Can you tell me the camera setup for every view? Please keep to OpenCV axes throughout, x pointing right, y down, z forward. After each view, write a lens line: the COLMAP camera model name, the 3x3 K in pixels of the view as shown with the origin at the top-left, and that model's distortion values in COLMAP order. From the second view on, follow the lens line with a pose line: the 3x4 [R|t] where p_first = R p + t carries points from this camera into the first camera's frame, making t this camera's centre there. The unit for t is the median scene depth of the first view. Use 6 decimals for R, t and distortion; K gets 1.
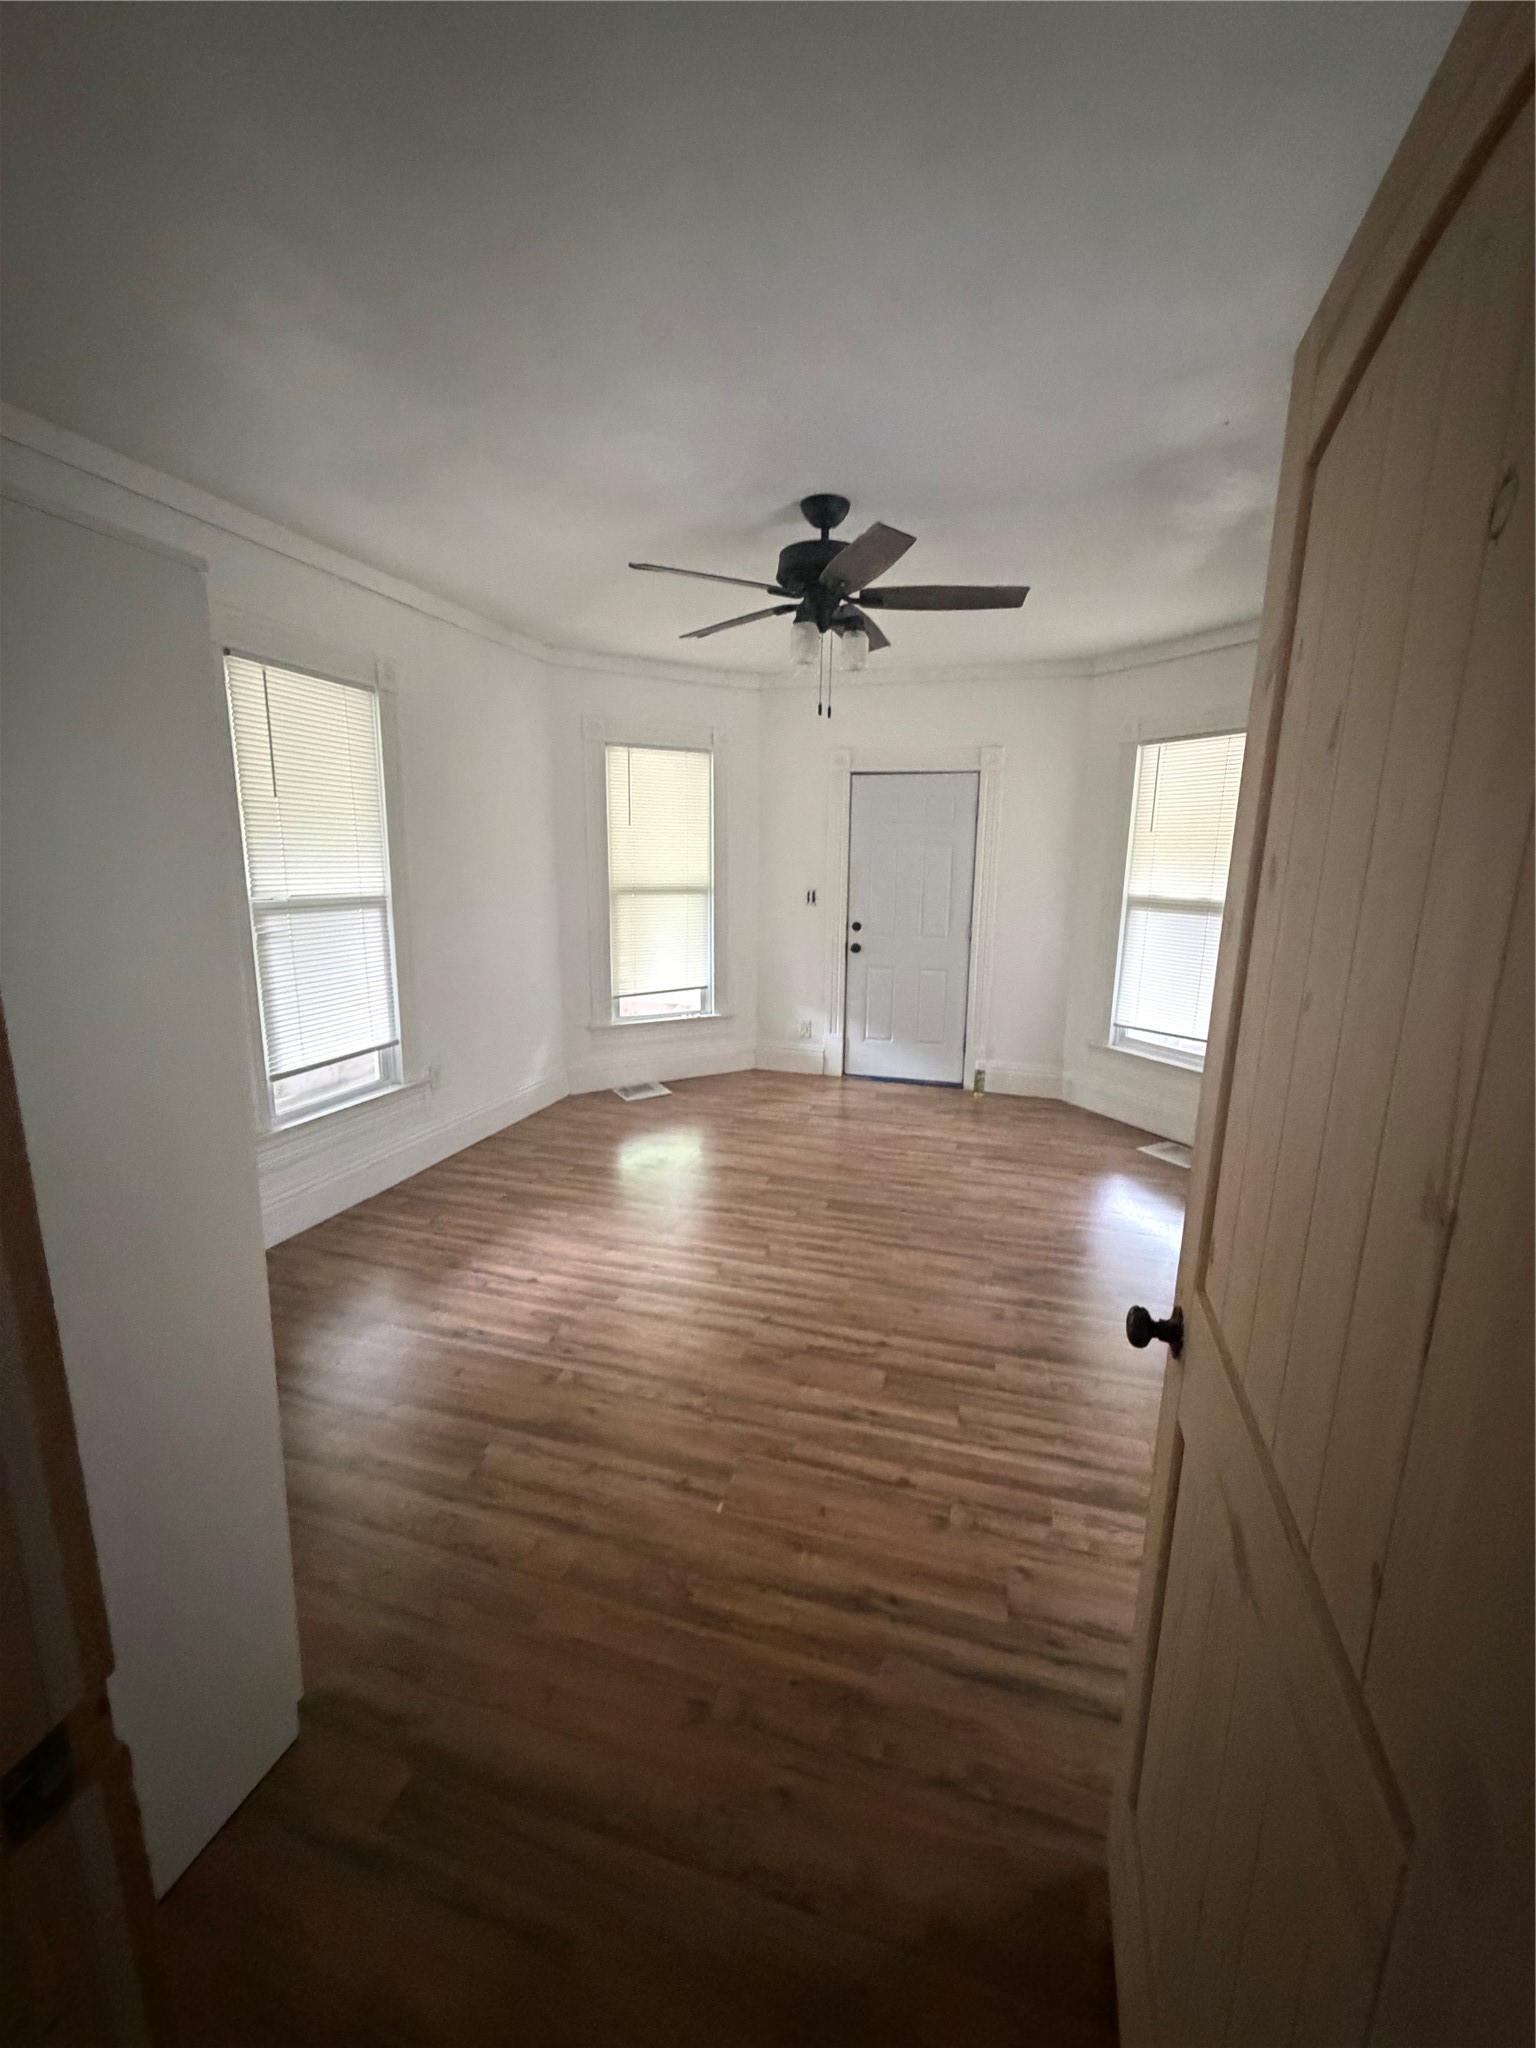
lens RADIAL K [[821.0, 0, 765.7], [0, 821.0, 1019.4], [0, 0, 1]] dist [0.000683, 0.000023]
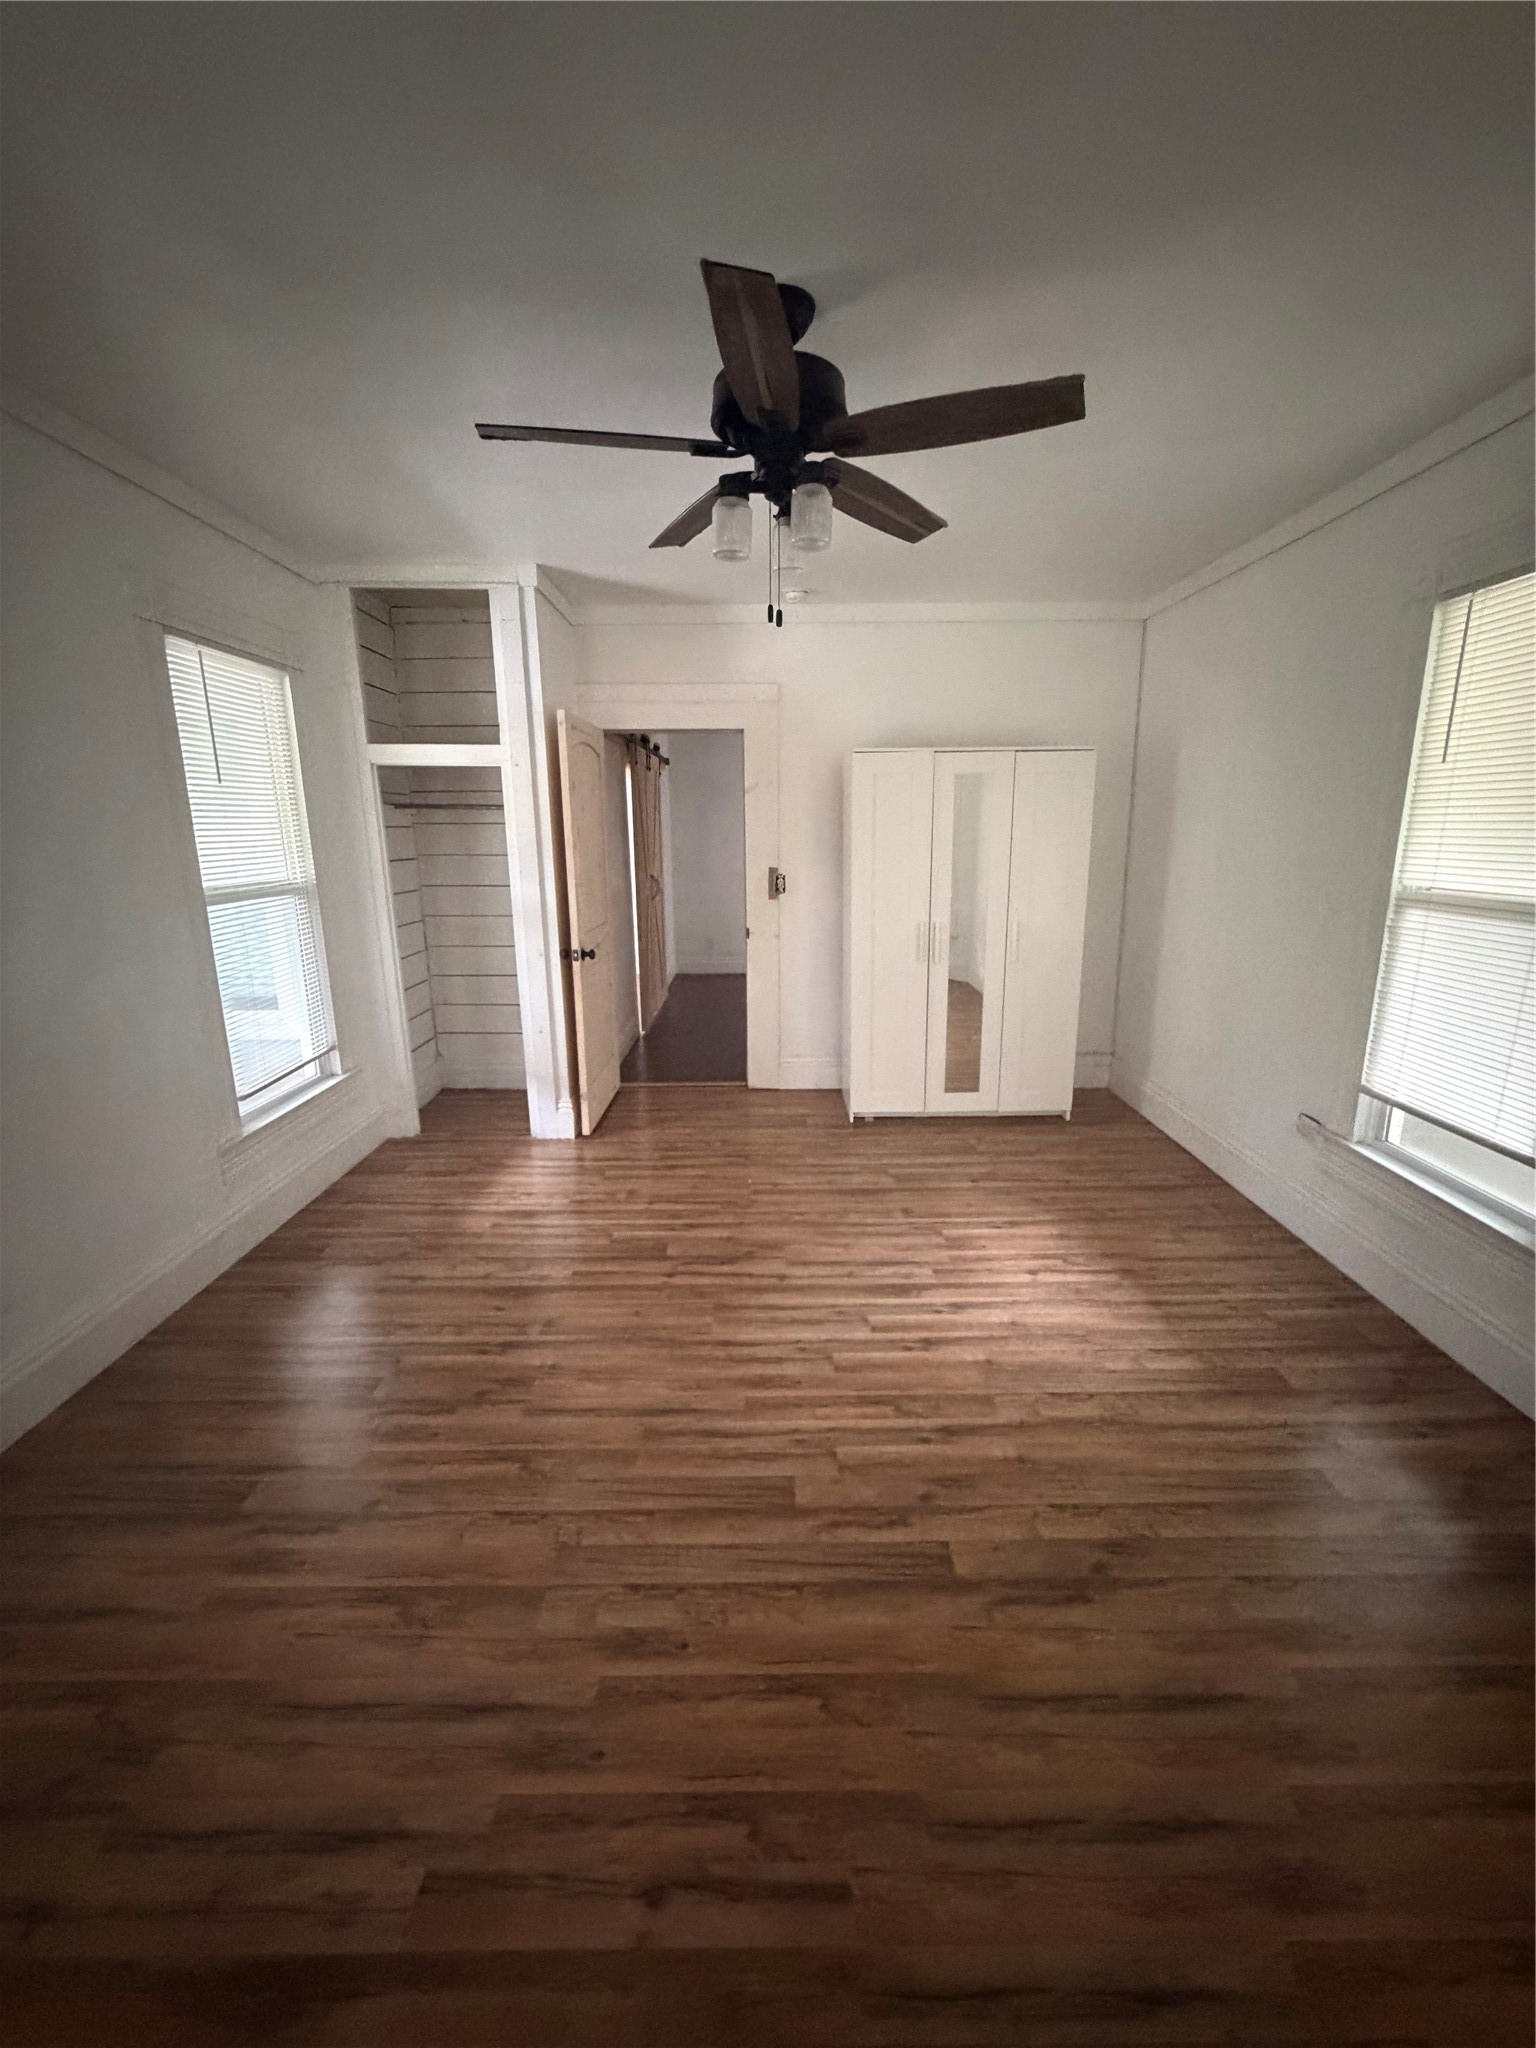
lens RADIAL K [[821.0, 0, 768.5], [0, 821.0, 1026.1], [0, 0, 1]] dist [0.000683, 0.000023]
pose [[-0.955747, 0.053822, -0.289226, 0.295406], [-0.069854, 0.913488, 0.400824, -0.335146], [0.285777, 0.403290, -0.869304, 1.734940]]
